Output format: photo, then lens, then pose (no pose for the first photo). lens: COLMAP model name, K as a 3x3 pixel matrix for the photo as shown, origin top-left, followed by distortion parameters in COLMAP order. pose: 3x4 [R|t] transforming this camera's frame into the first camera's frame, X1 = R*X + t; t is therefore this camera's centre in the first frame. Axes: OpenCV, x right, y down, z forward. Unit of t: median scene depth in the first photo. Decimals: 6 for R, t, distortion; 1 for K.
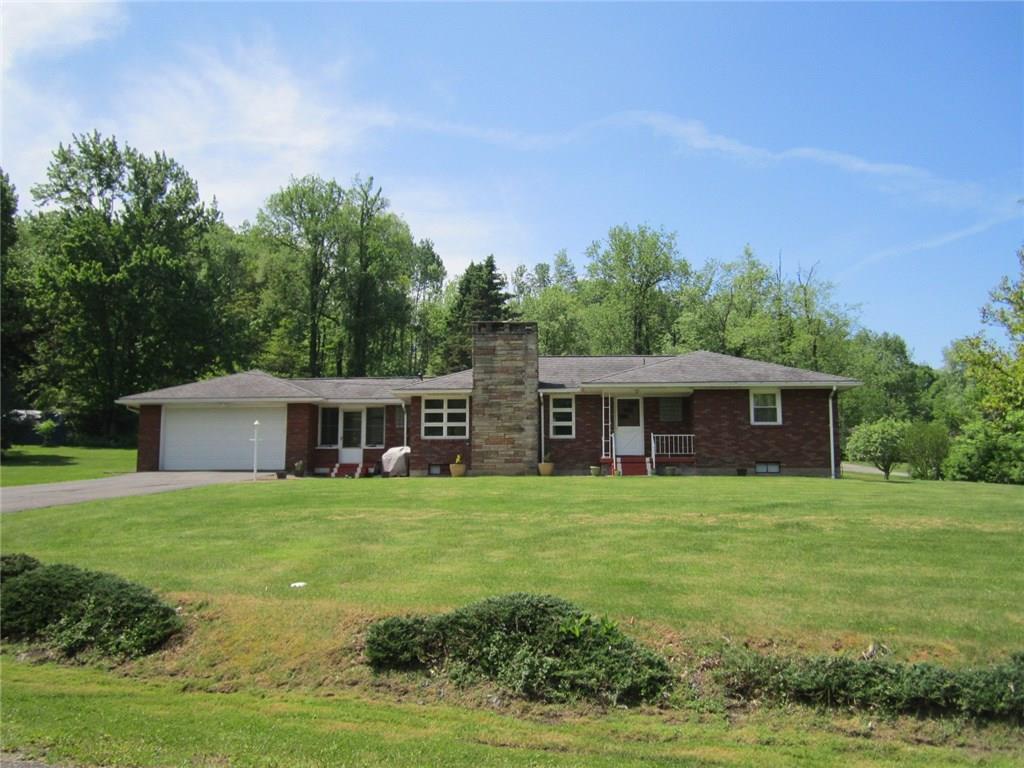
lens RADIAL K [[857.5, 0, 528.7], [0, 857.5, 380.7], [0, 0, 1]] dist [-0.014826, 0.000090]
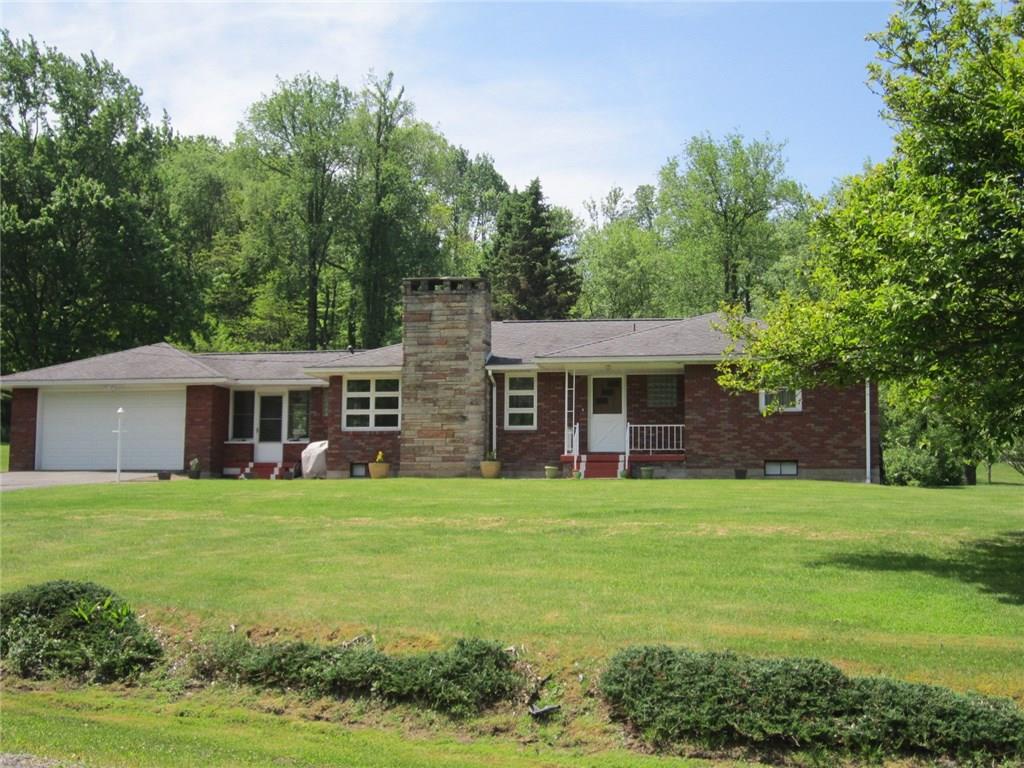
lens RADIAL K [[1210.6, 0, 512.1], [0, 1210.6, 405.8], [0, 0, 1]] dist [-0.065101, -0.006694]
pose [[0.993657, -0.002844, -0.112422, 0.150820], [0.007957, 0.998953, 0.045059, -0.002777], [0.112176, -0.045668, 0.992638, -0.070107]]
